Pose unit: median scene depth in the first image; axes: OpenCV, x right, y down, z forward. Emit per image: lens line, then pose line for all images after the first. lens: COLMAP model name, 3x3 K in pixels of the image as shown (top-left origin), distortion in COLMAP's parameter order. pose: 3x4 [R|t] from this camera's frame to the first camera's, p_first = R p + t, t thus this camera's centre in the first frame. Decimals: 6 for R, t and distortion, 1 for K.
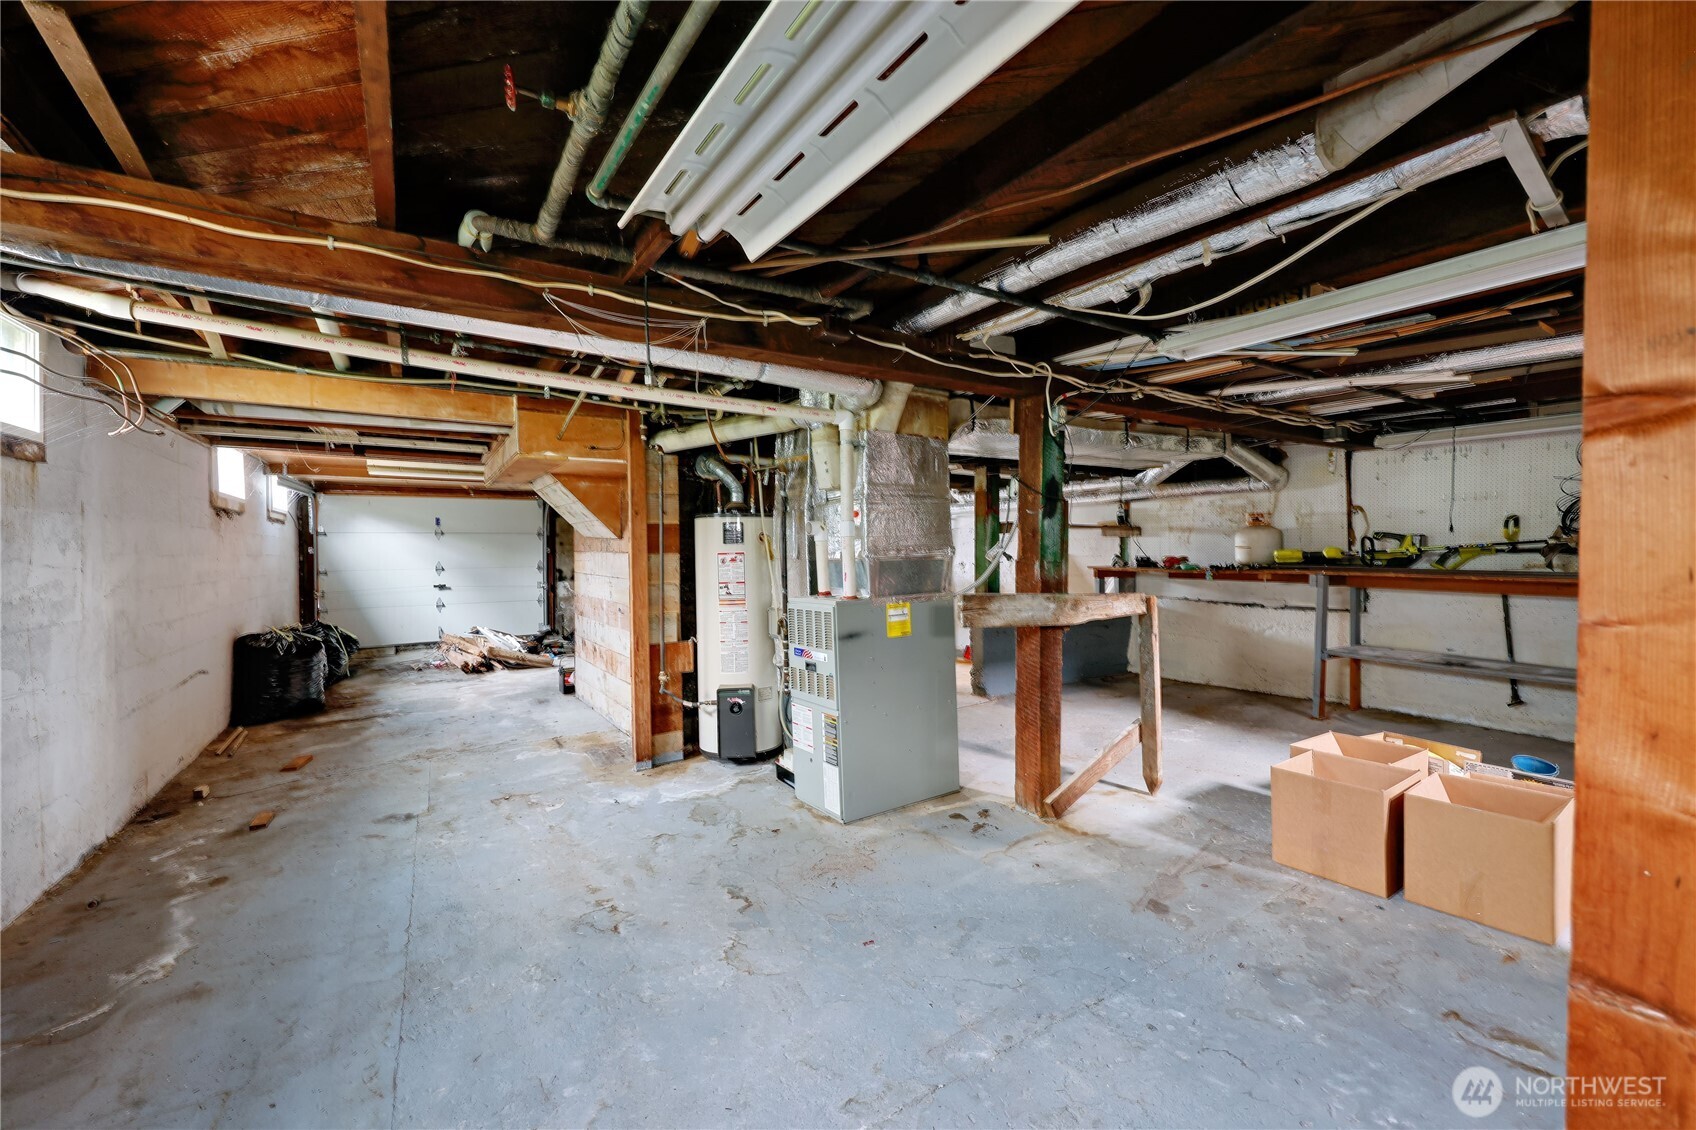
lens RADIAL K [[680.8, 0, 835.8], [0, 680.8, 564.3], [0, 0, 1]] dist [-0.000354, -0.000797]
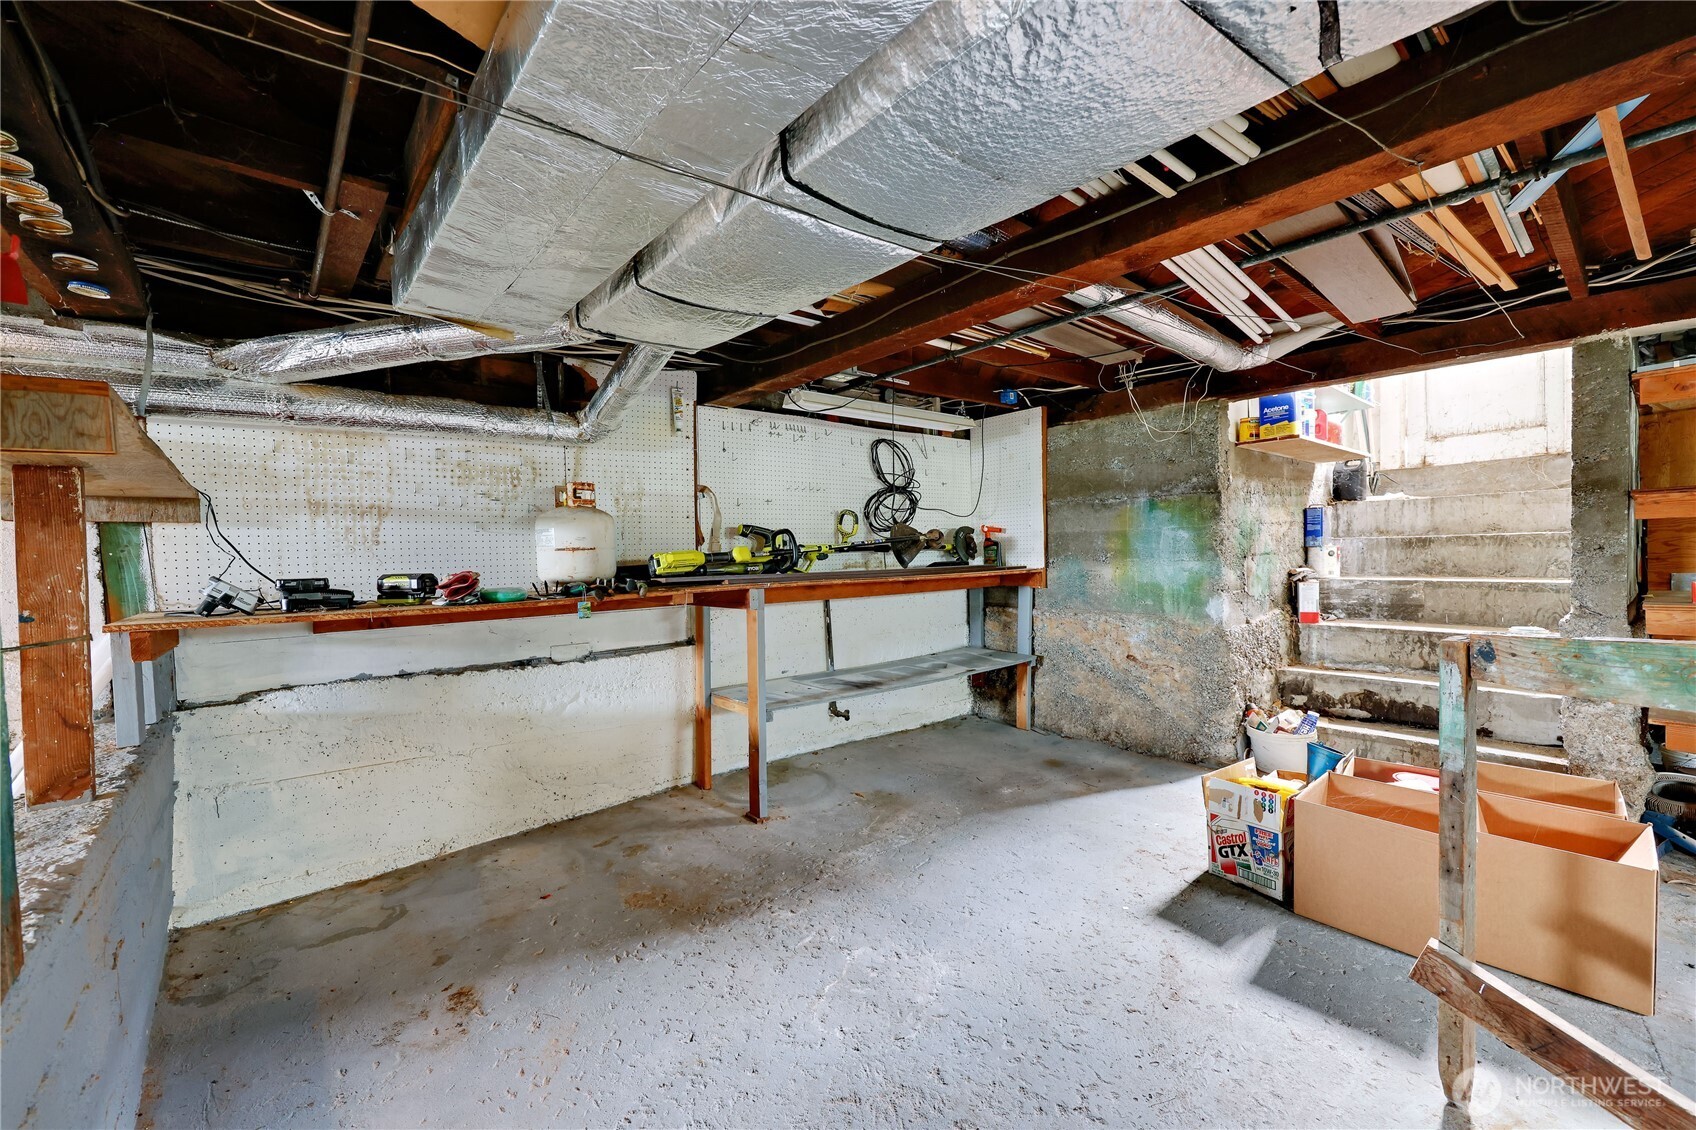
lens RADIAL K [[680.8, 0, 852.2], [0, 680.8, 565.5], [0, 0, 1]] dist [-0.000354, -0.000797]
pose [[-0.141328, -0.027823, 0.989572, 0.071299], [0.041132, 0.998577, 0.033950, -0.021963], [-0.989108, 0.045501, -0.139982, 0.857607]]
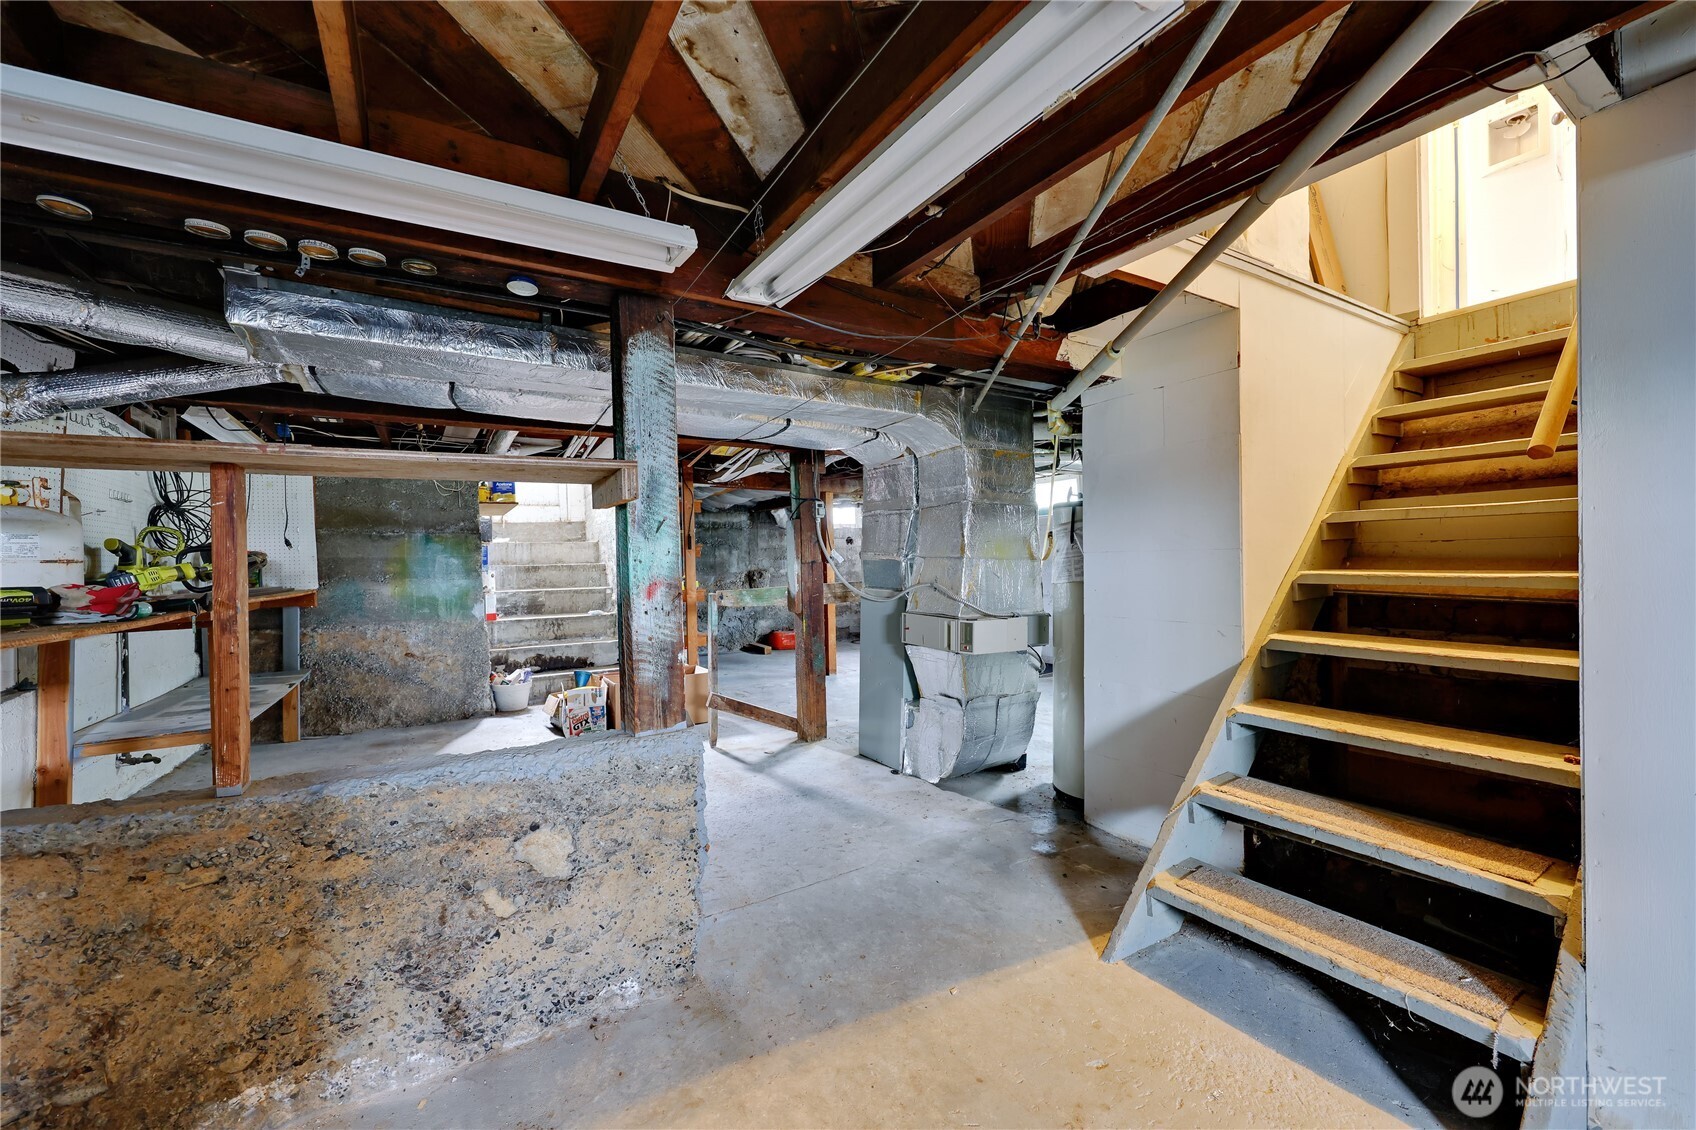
lens RADIAL K [[680.8, 0, 846.2], [0, 680.8, 562.4], [0, 0, 1]] dist [-0.000354, -0.000797]
pose [[-0.999848, 0.010831, 0.013686, 0.120676], [0.011119, 0.999715, 0.021148, -0.028474], [-0.013453, 0.021297, -0.999683, 1.384245]]
